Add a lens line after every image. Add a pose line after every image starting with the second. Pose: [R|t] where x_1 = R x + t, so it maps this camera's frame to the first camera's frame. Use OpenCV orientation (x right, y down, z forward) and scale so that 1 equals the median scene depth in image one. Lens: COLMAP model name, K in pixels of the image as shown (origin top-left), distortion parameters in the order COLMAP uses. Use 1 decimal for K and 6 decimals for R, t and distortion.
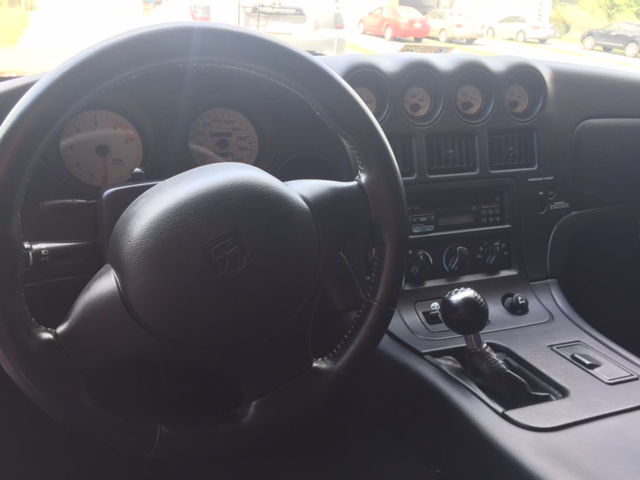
lens RADIAL K [[535.5, 0, 320.0], [0, 535.5, 240.0], [0, 0, 1]] dist [0.013491, 0.005102]
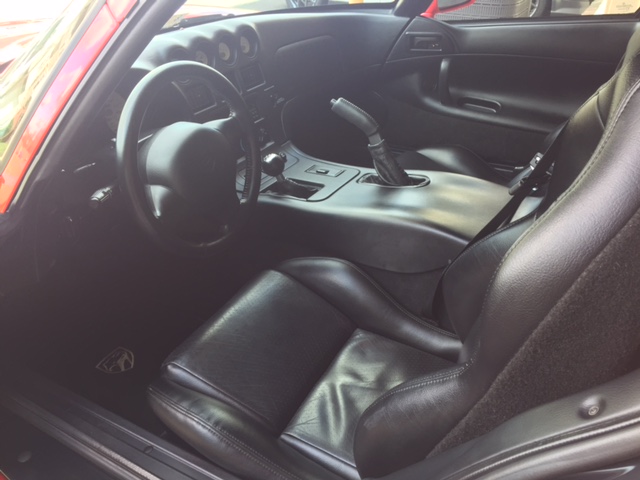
lens RADIAL K [[535.5, 0, 320.0], [0, 535.5, 240.0], [0, 0, 1]] dist [0.013491, 0.005102]
pose [[0.781277, -0.362841, 0.507891, -0.731105], [0.258862, 0.928762, 0.265313, -0.097492], [-0.567977, -0.075809, 0.819546, -0.804804]]
